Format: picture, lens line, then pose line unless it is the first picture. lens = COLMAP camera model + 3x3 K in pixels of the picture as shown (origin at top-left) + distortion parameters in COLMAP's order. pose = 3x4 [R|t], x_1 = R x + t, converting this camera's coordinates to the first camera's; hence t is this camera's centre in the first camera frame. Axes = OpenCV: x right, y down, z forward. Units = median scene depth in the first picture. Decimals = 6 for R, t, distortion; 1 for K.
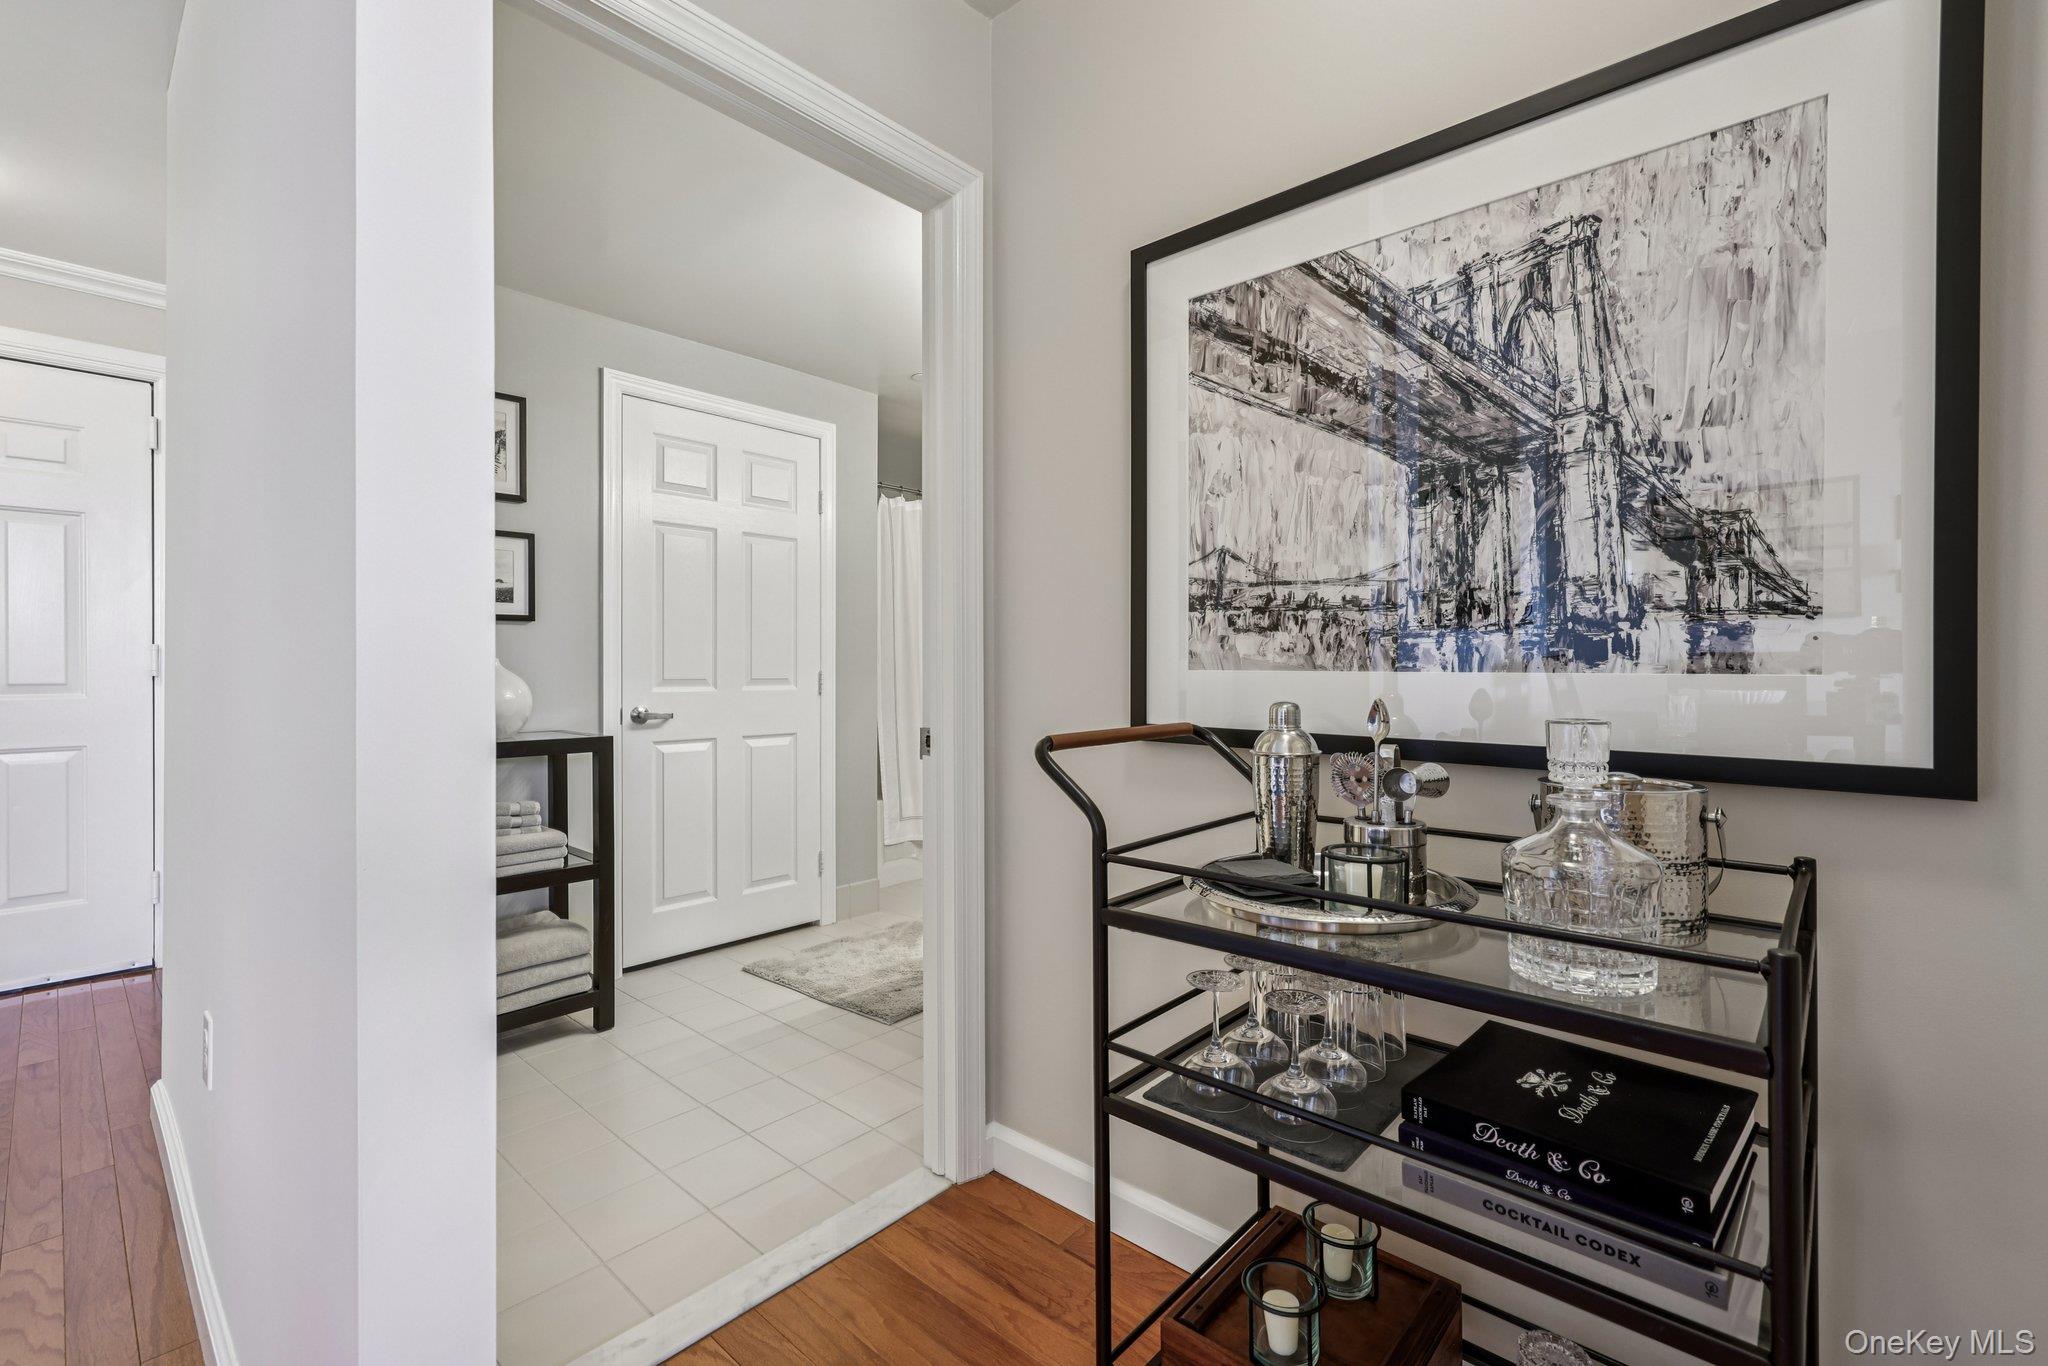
lens RADIAL K [[884.7, 0, 1025.2], [0, 884.7, 667.1], [0, 0, 1]] dist [0.000596, -0.000061]
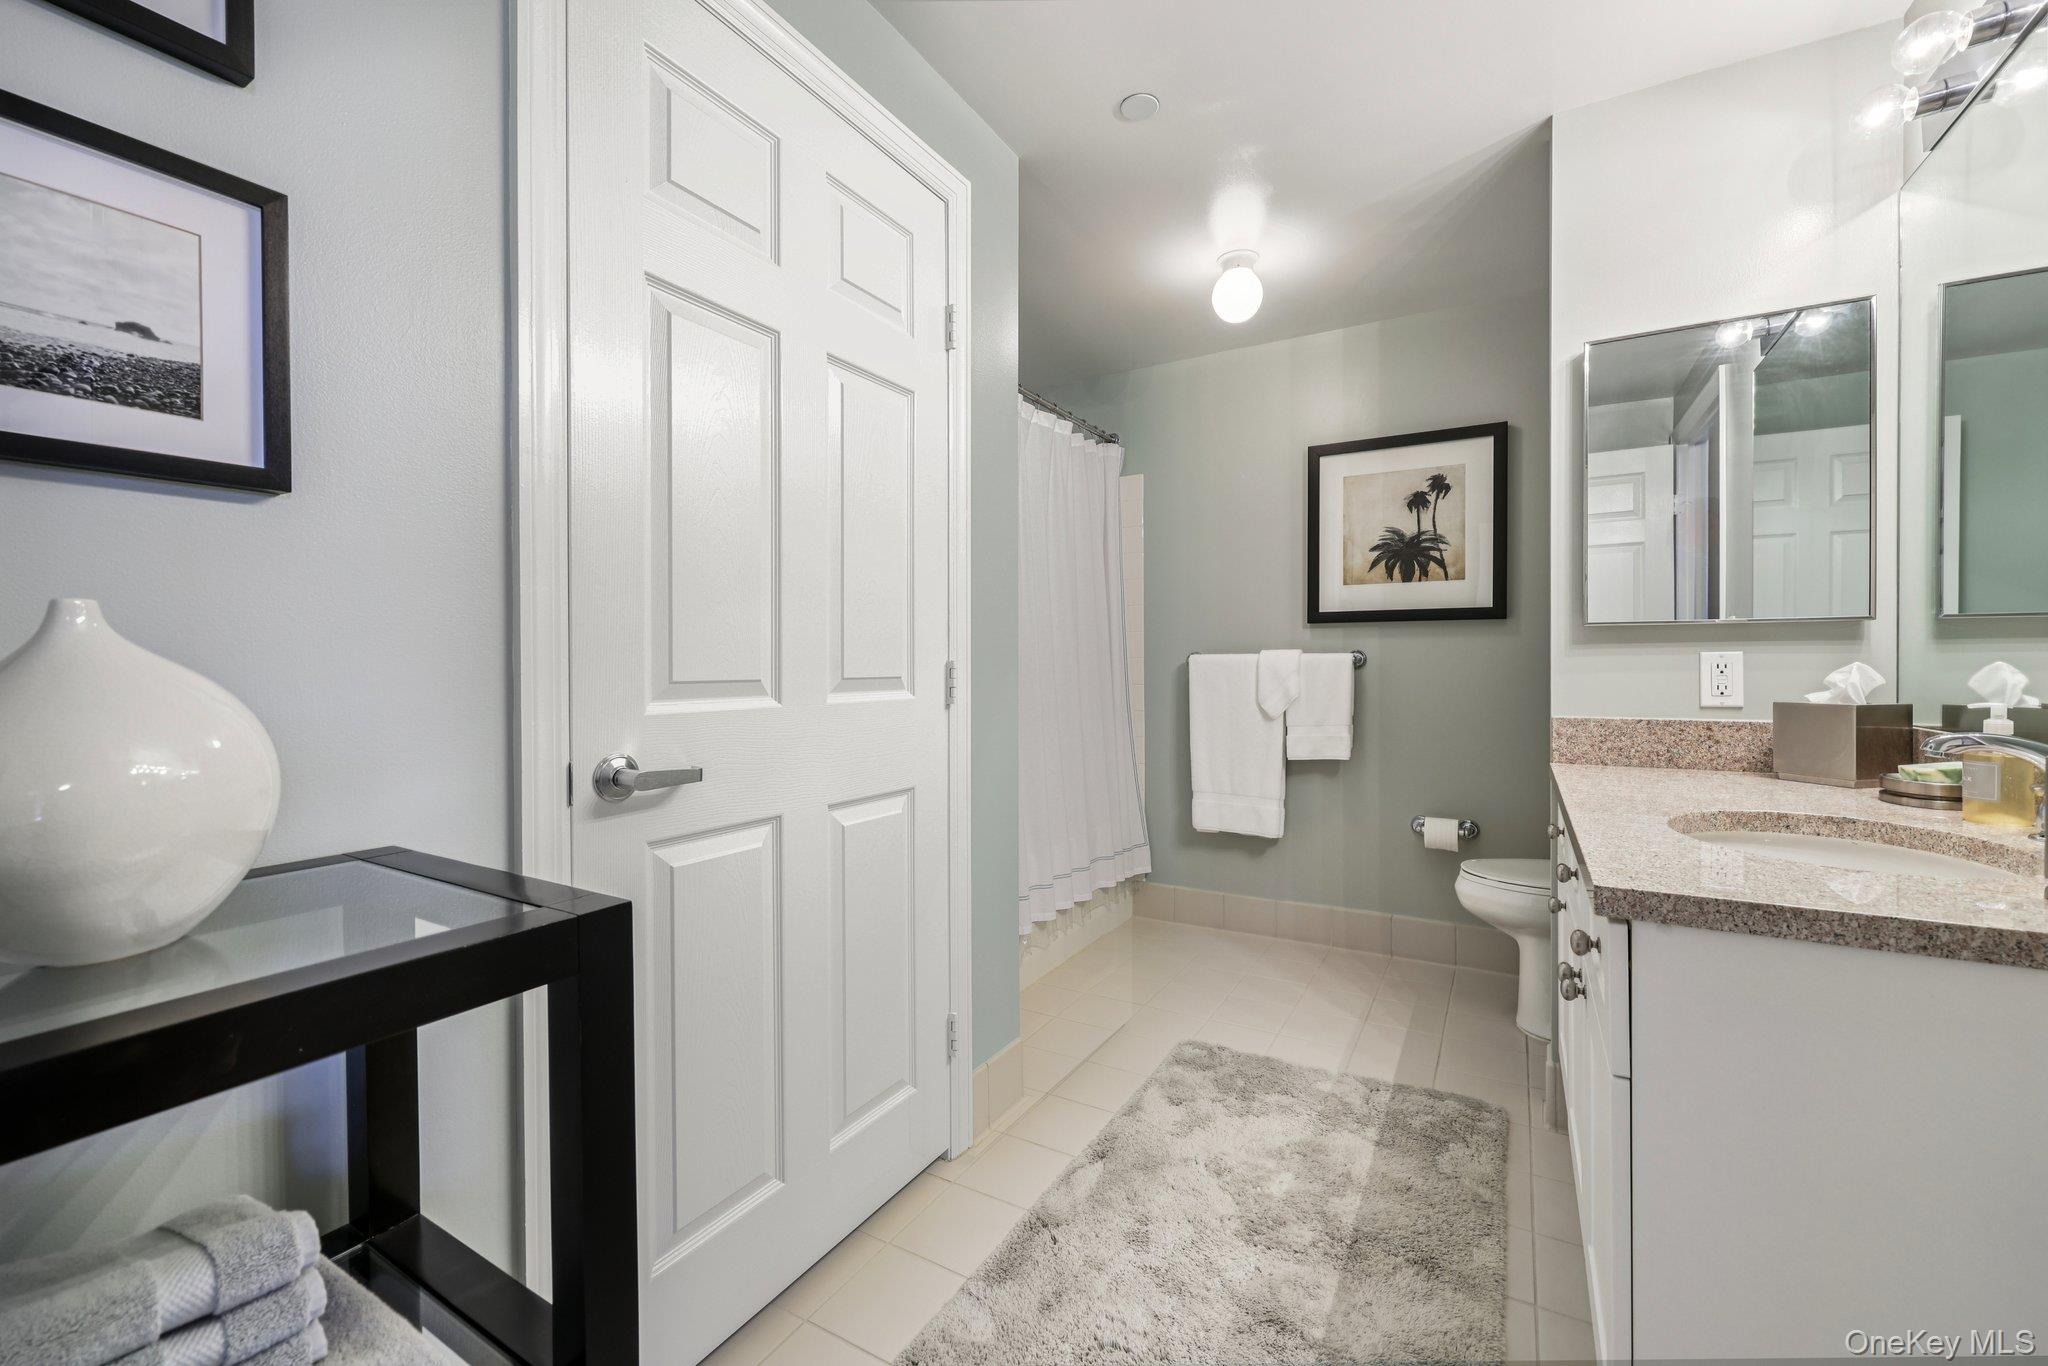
lens RADIAL K [[844.9, 0, 1024.0], [0, 844.9, 669.0], [0, 0, 1]] dist [0.000133, 0.000052]
pose [[0.980879, -0.003567, 0.194584, -0.315867], [0.001146, 0.999921, 0.012554, 0.003497], [-0.194613, -0.012091, 0.980806, 0.577876]]
